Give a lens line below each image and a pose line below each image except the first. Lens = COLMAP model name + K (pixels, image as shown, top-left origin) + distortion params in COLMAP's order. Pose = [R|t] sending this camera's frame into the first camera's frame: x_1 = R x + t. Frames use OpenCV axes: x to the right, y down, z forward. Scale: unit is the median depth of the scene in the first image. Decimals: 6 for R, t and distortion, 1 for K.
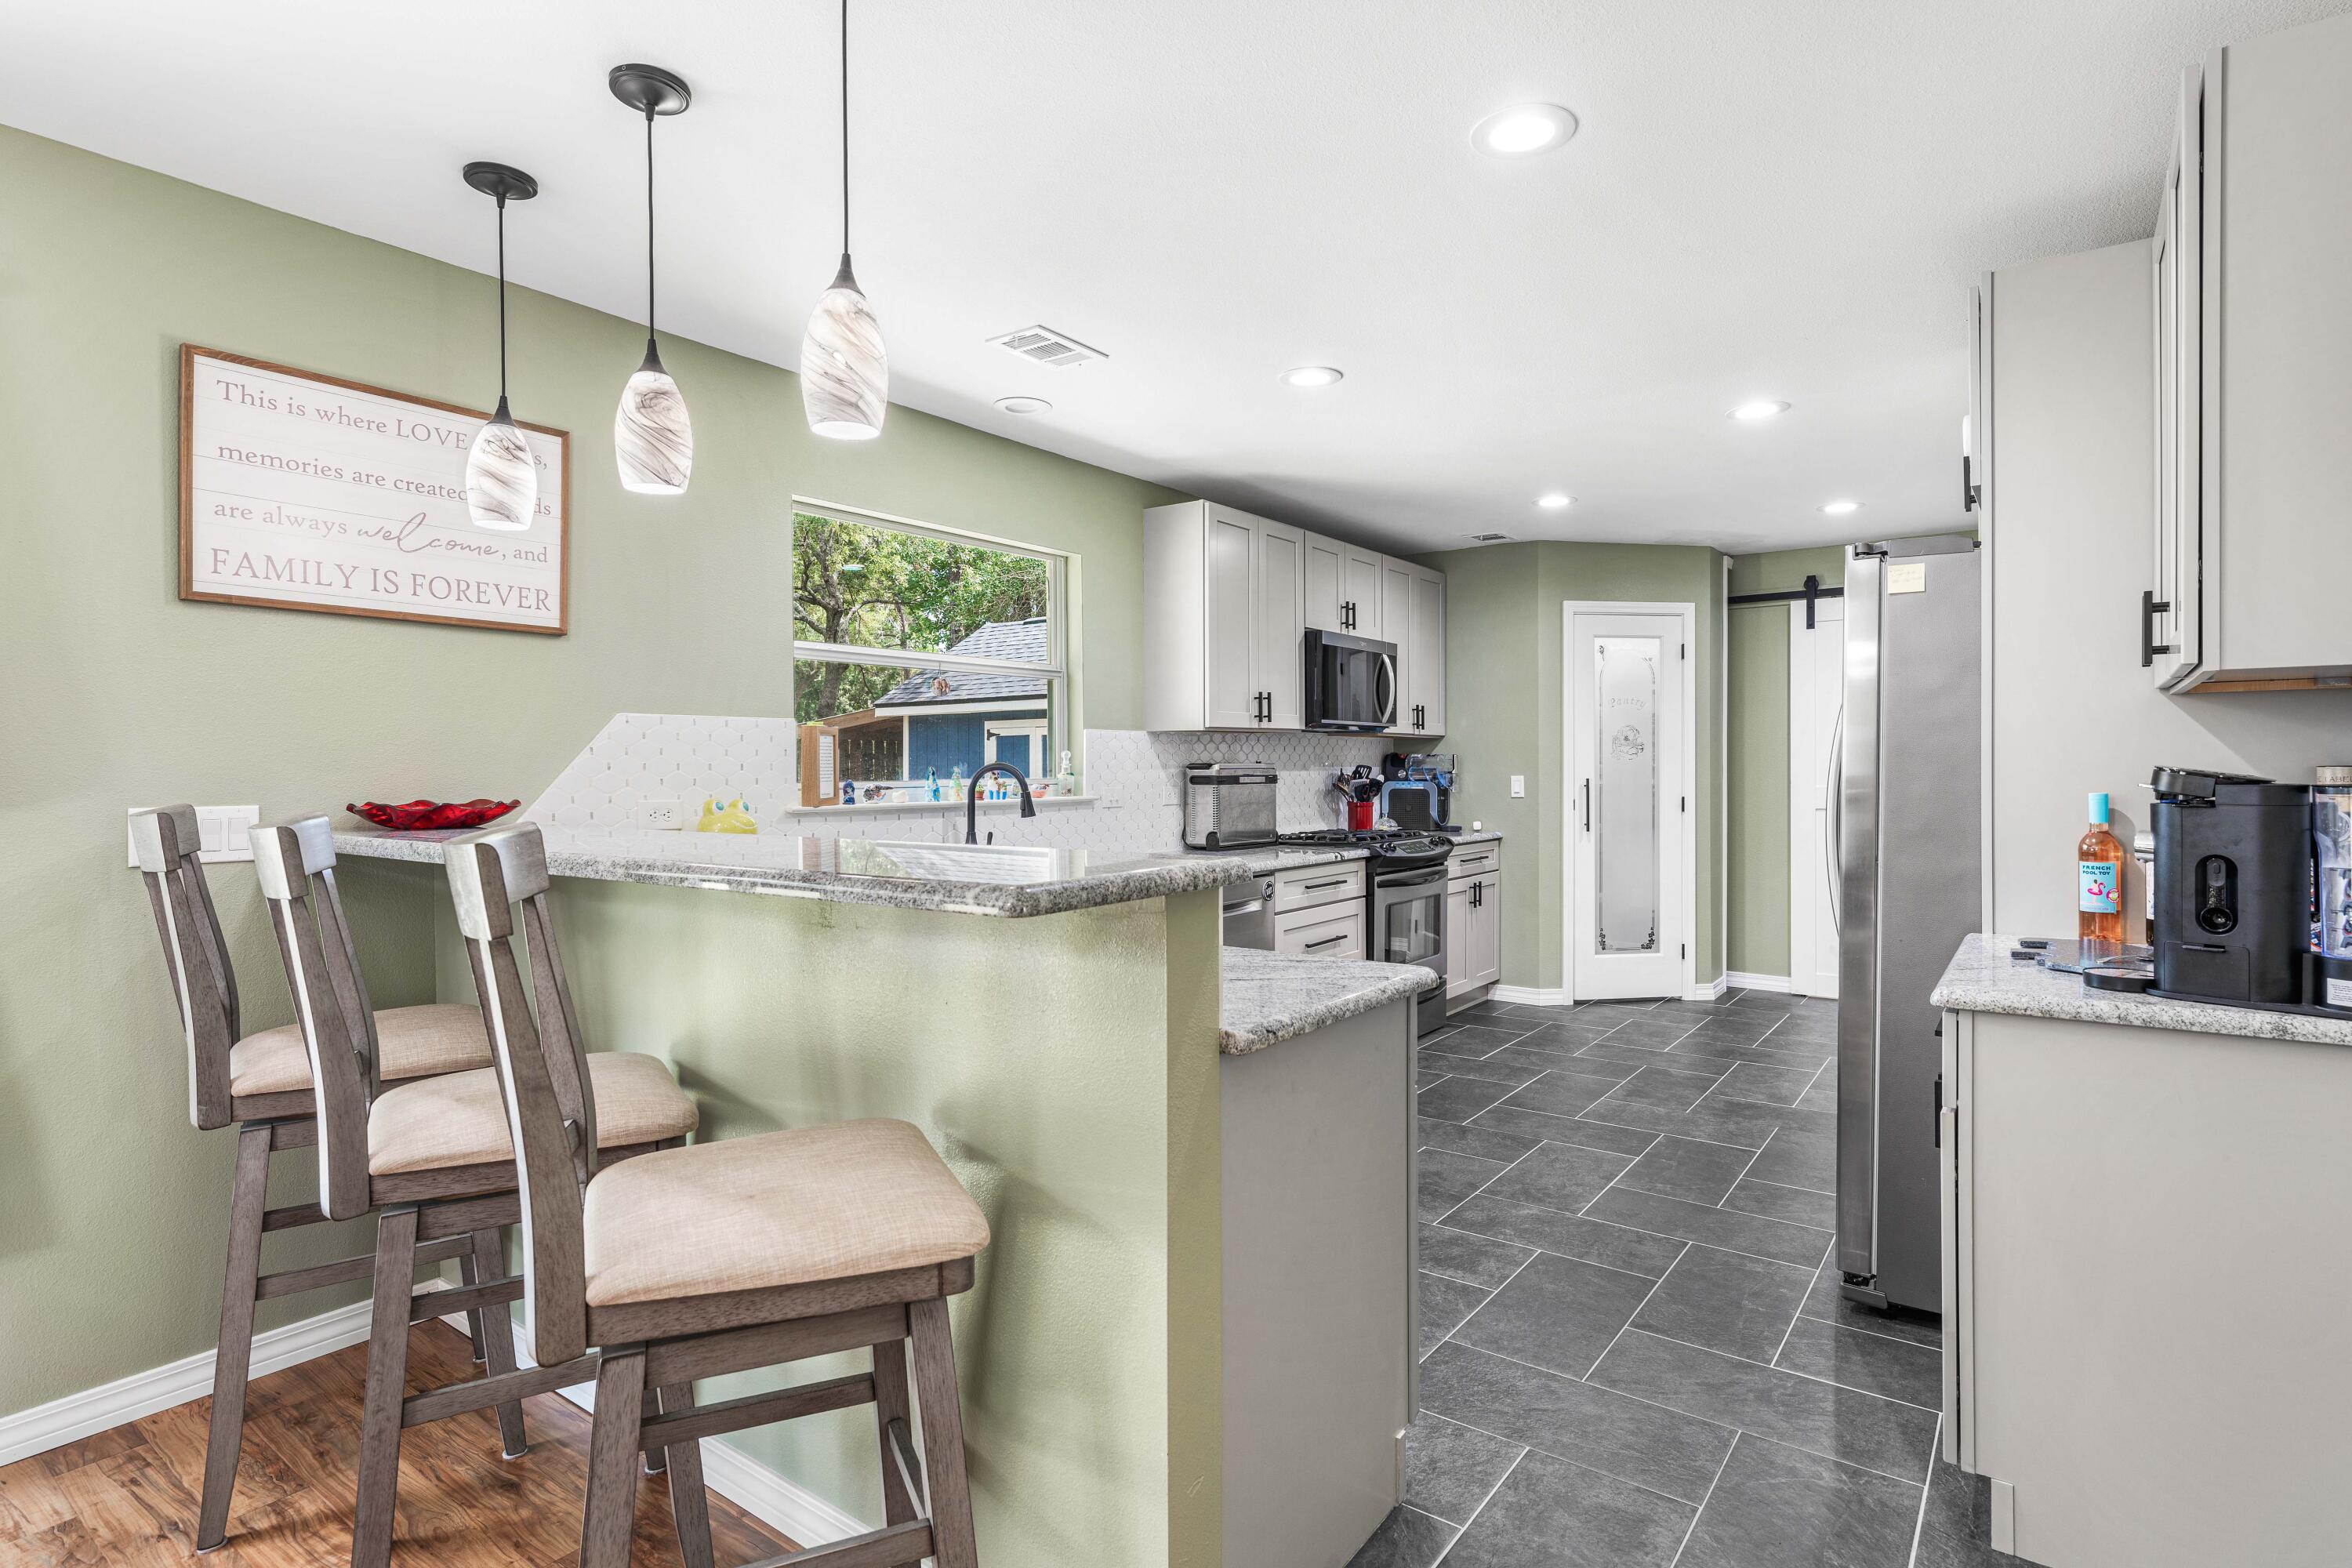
lens RADIAL K [[1192.0, 0, 1165.6], [0, 1192.0, 780.7], [0, 0, 1]] dist [0.000815, 0.000022]
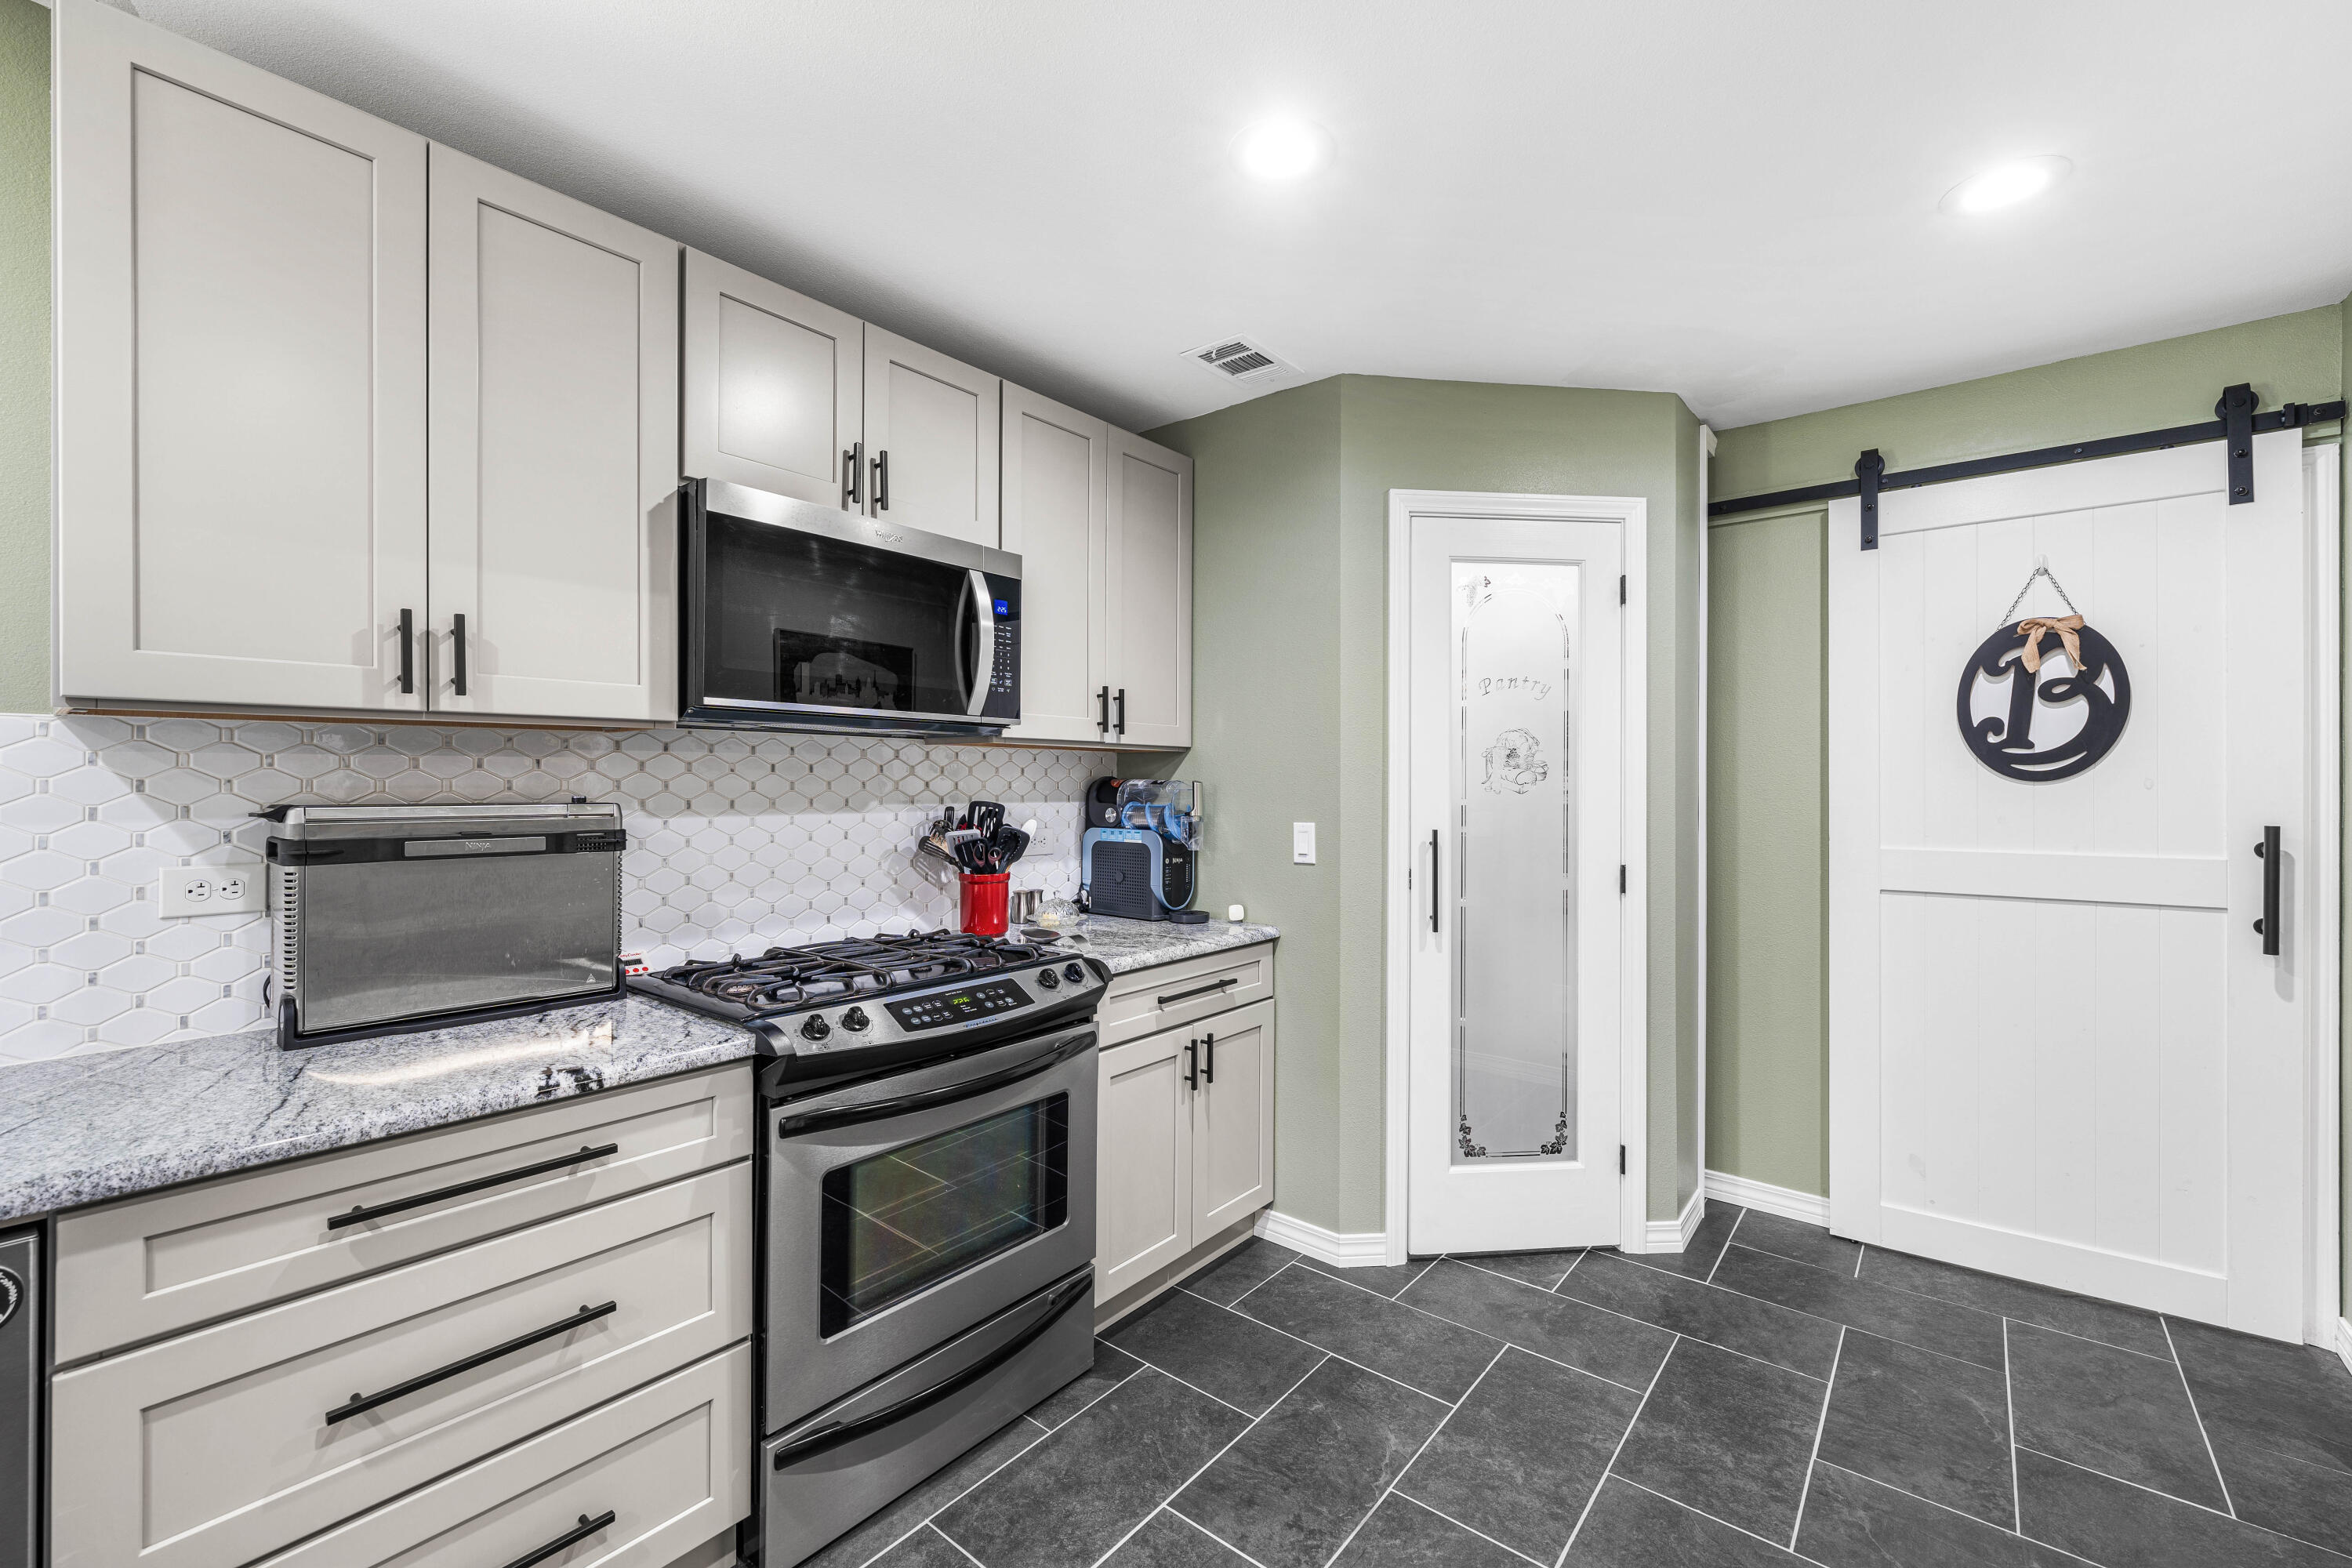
lens RADIAL K [[972.7, 0, 1169.1], [0, 972.7, 783.7], [0, 0, 1]] dist [-0.000091, -0.000037]
pose [[0.998885, 0.007413, -0.046628, 0.293222], [-0.007974, 0.999898, -0.011849, -0.018272], [0.046535, 0.012208, 0.998842, 0.649110]]
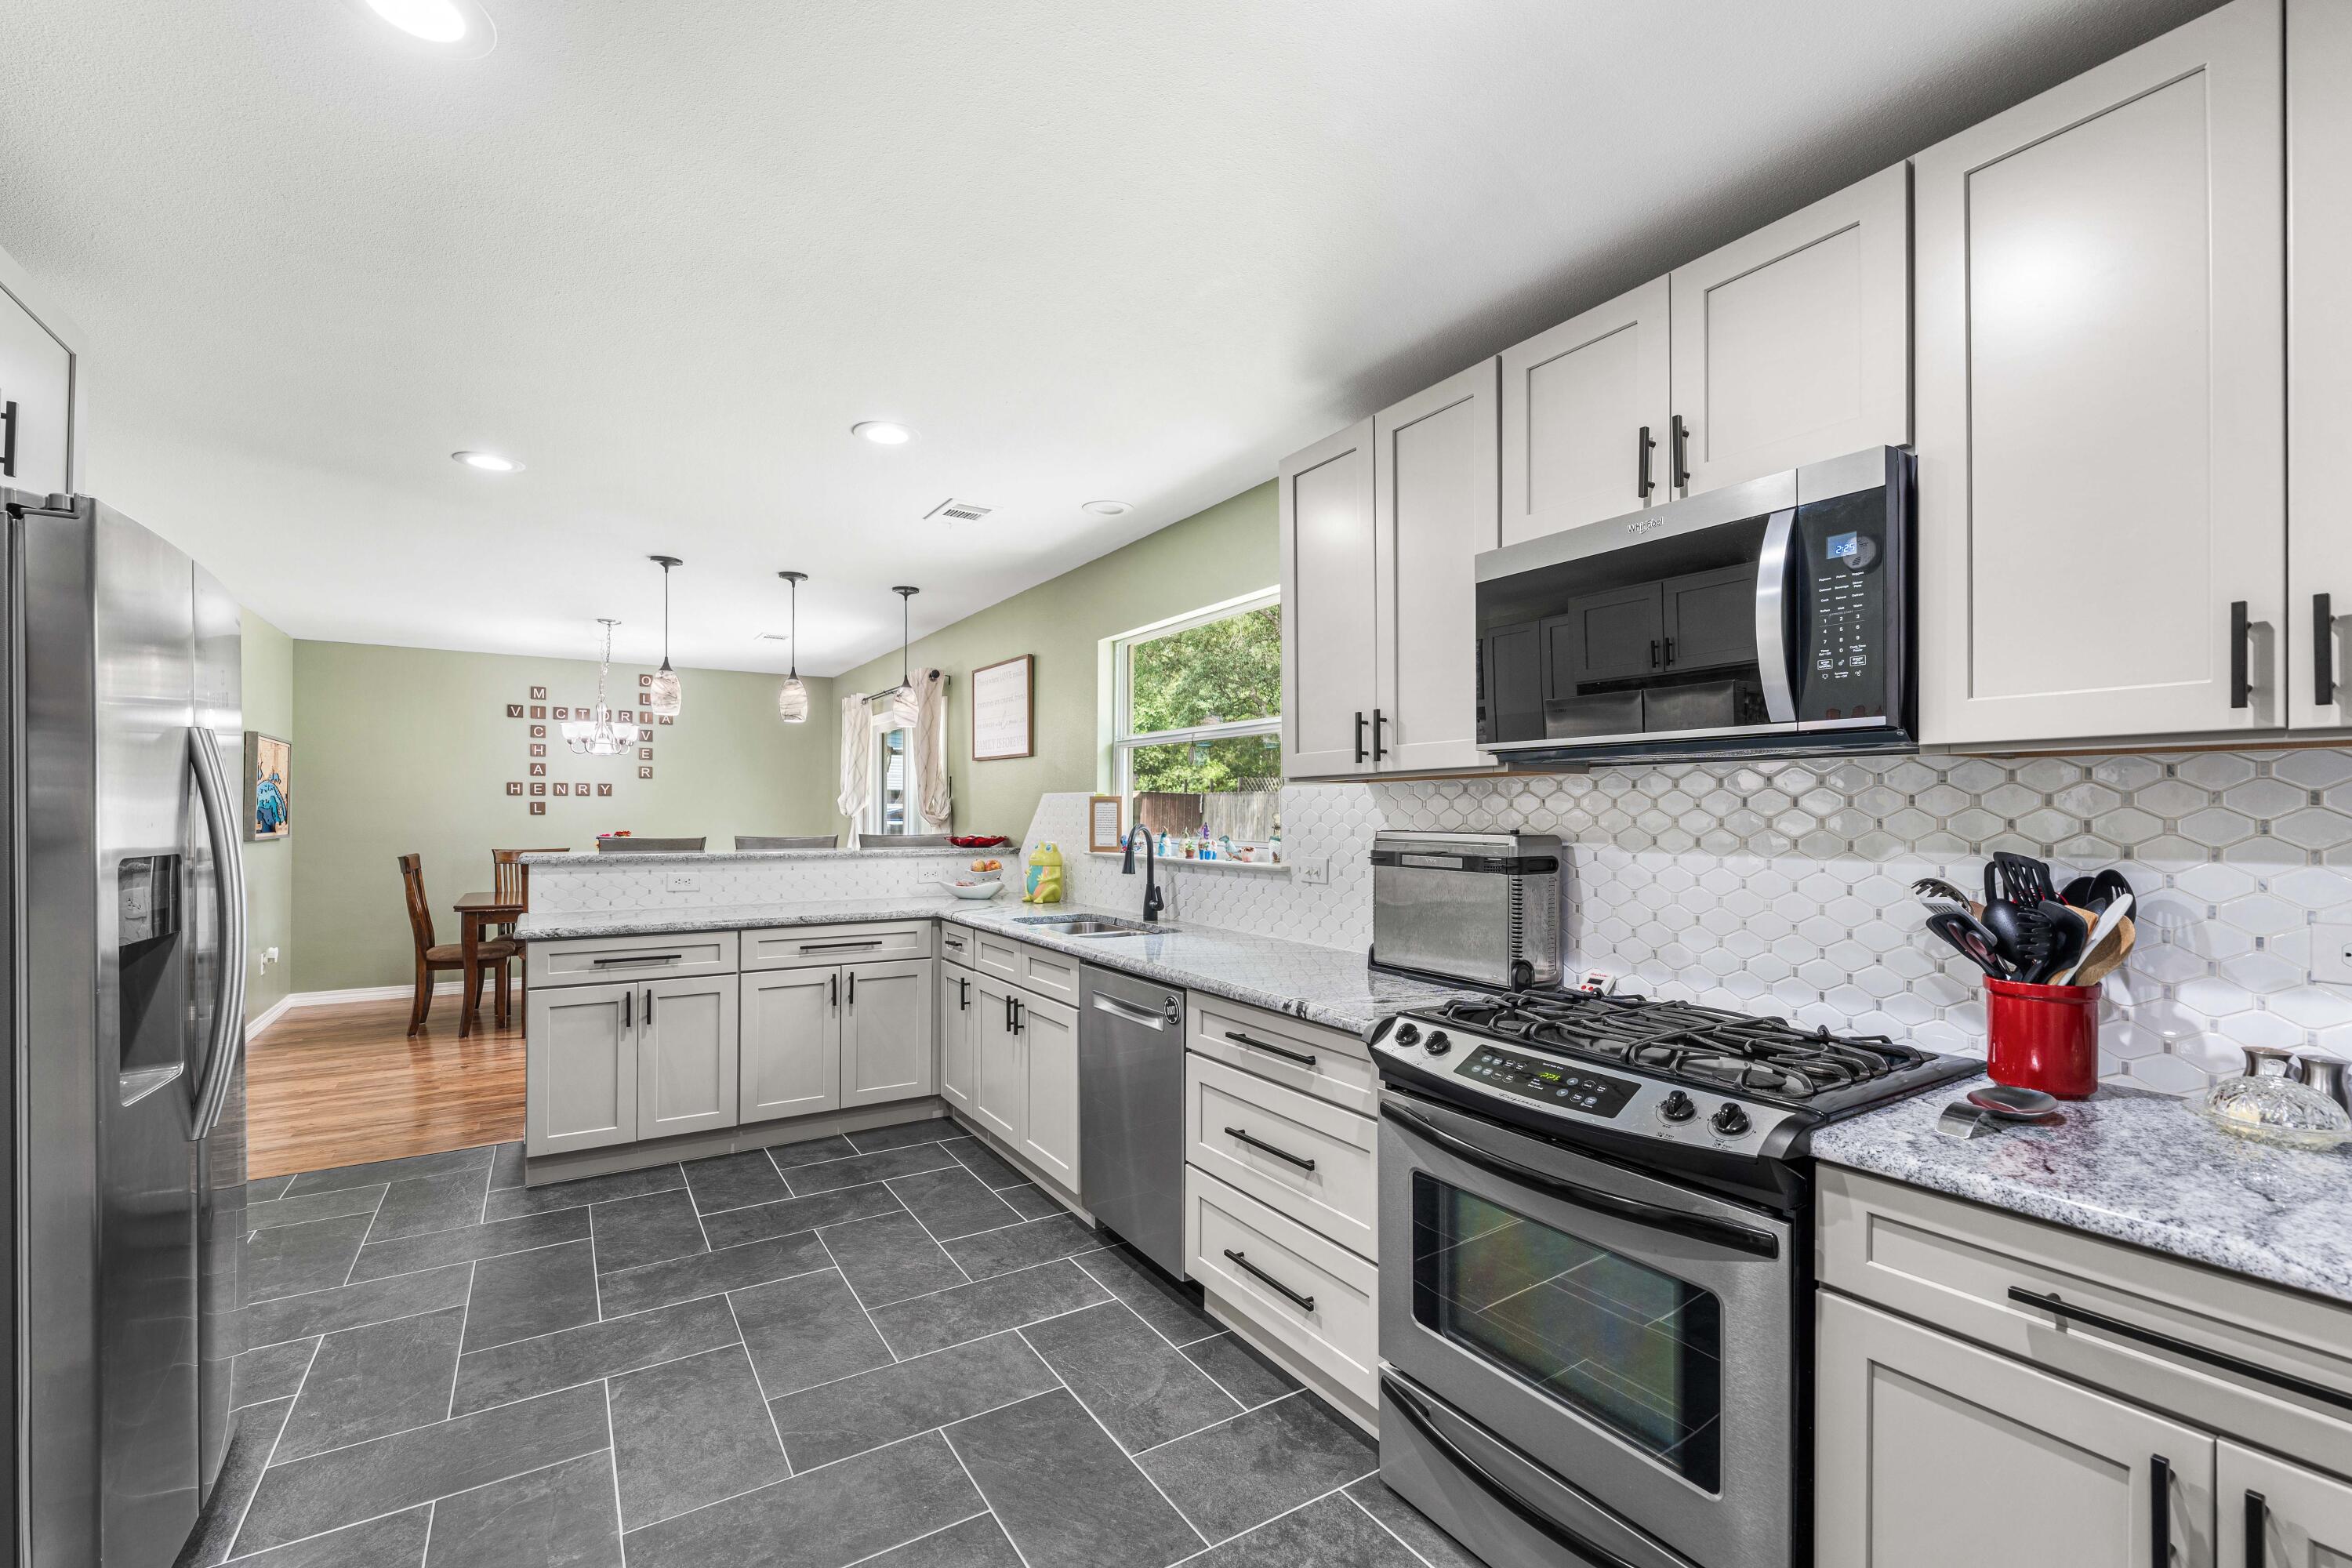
lens RADIAL K [[989.4, 0, 1169.7], [0, 989.4, 806.7], [0, 0, 1]] dist [-0.000039, 0.000049]
pose [[-0.357443, 0.001480, -0.933934, 0.520610], [-0.011194, 0.999920, 0.005869, -0.026550], [0.933868, 0.012553, -0.357398, 0.985625]]
